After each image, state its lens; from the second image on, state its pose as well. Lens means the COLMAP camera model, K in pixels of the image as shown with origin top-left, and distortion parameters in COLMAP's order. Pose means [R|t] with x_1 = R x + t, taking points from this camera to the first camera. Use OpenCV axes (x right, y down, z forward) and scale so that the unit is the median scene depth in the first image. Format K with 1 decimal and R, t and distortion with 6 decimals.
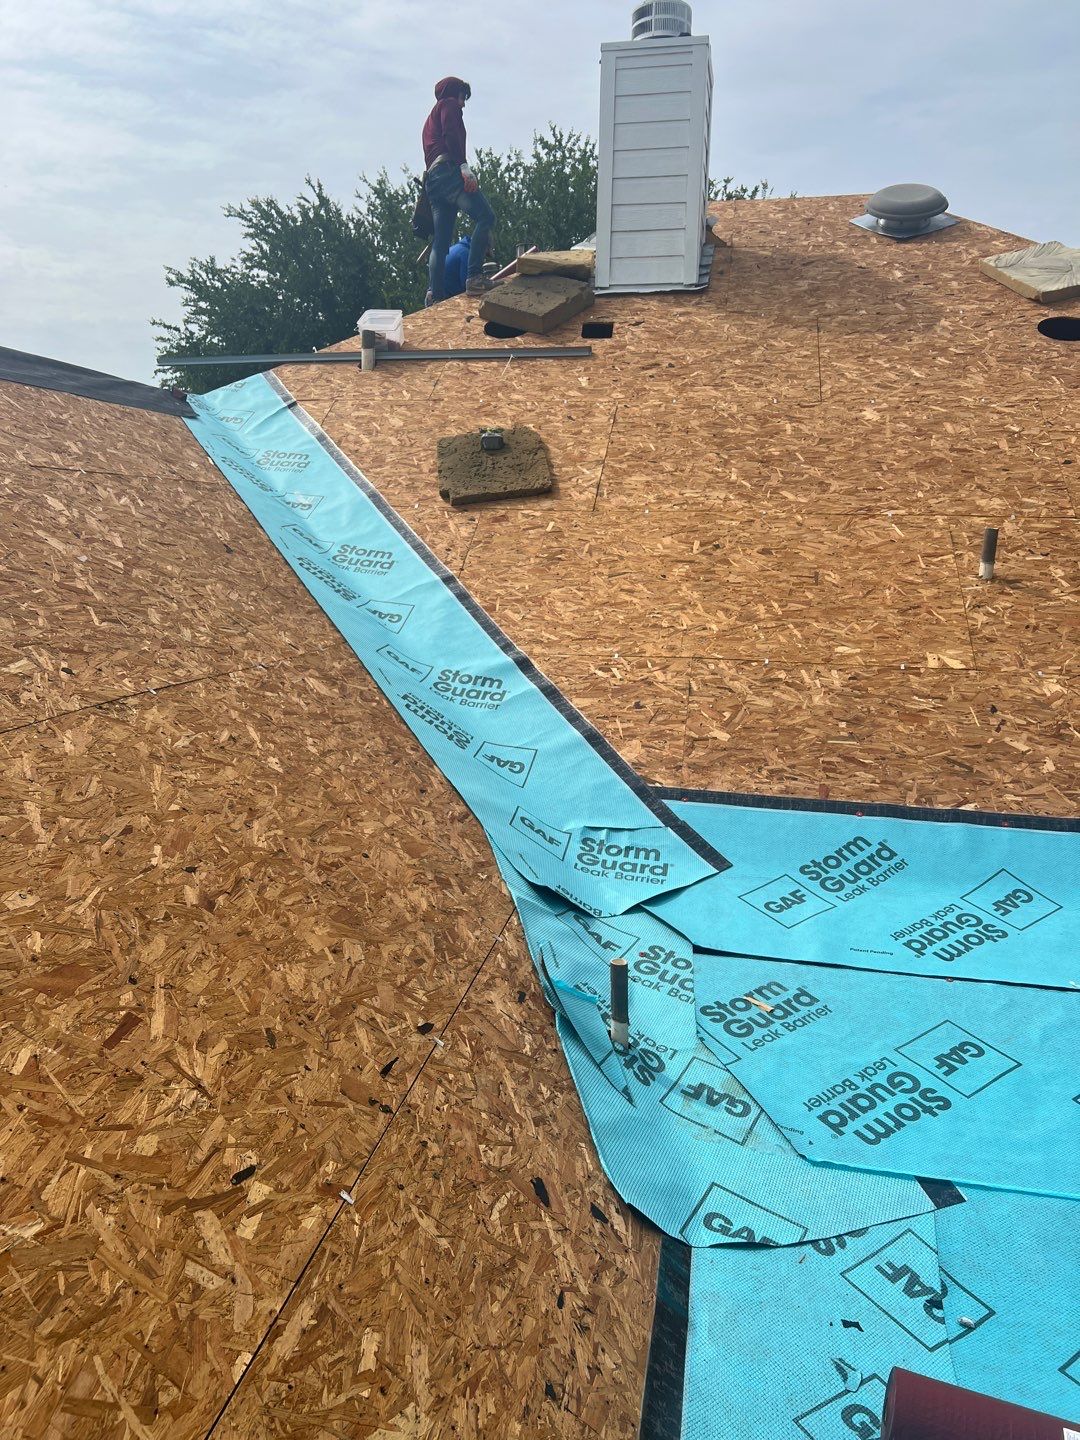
lens RADIAL K [[1086.3, 0, 525.5], [0, 1086.3, 743.6], [0, 0, 1]] dist [0.040485, -0.042535]
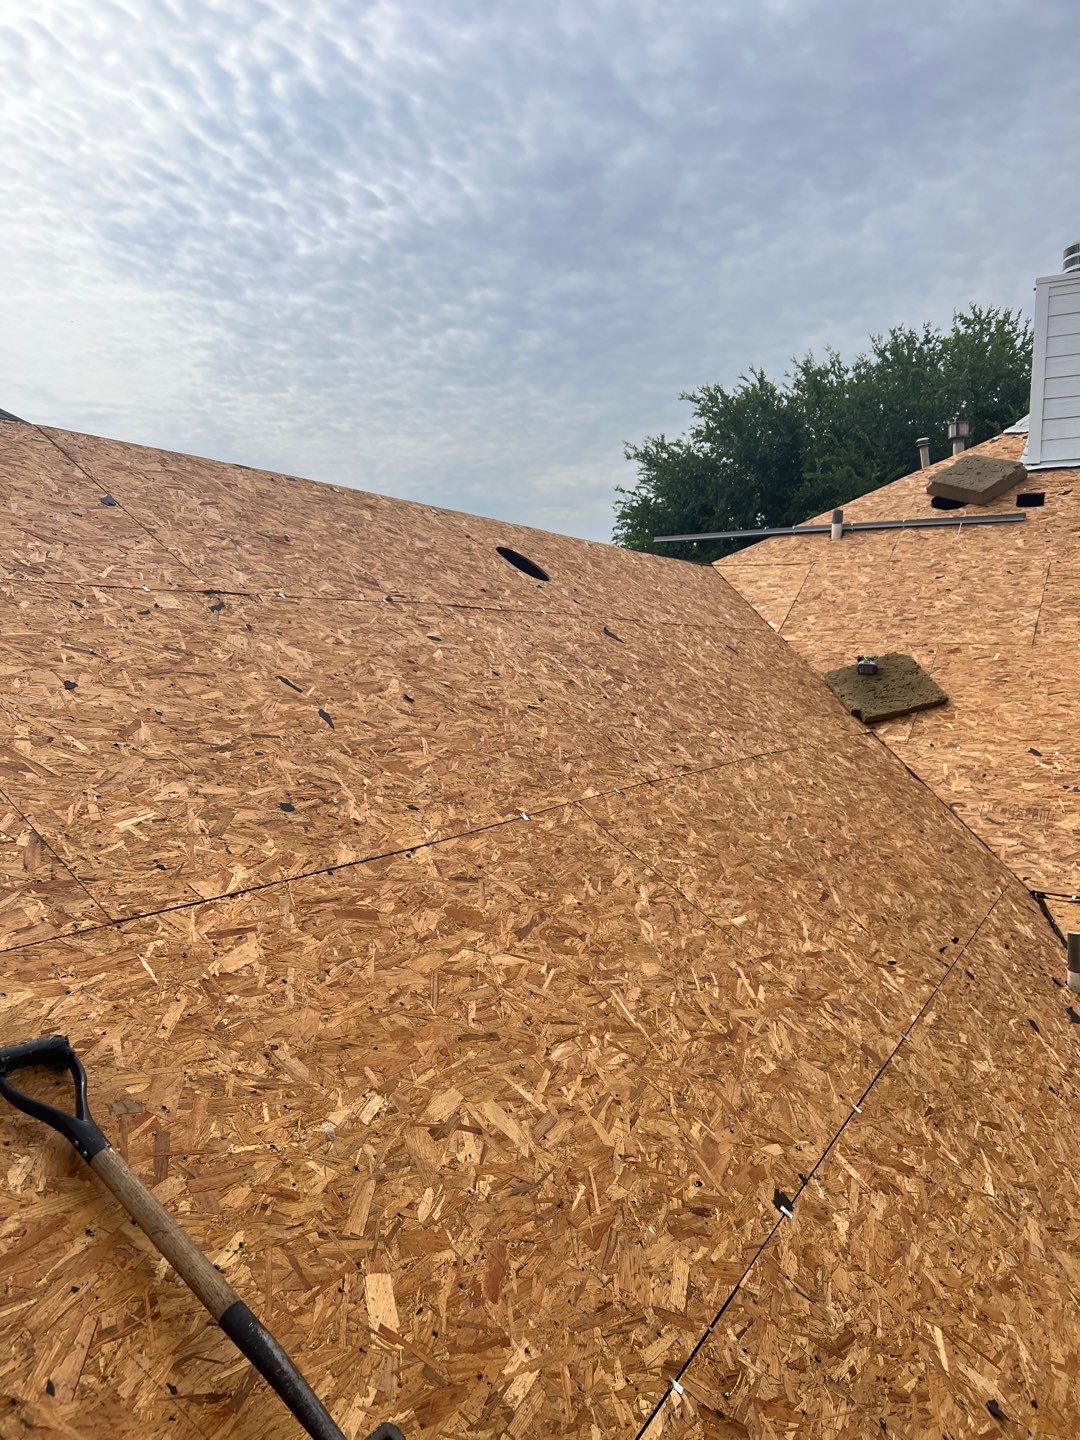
lens RADIAL K [[1086.3, 0, 519.7], [0, 1086.3, 719.3], [0, 0, 1]] dist [0.040485, -0.042535]
pose [[0.941370, 0.020346, -0.336761, -0.091551], [-0.065359, 0.990268, -0.122874, 0.091822], [0.330983, 0.137681, 0.933538, -0.506954]]
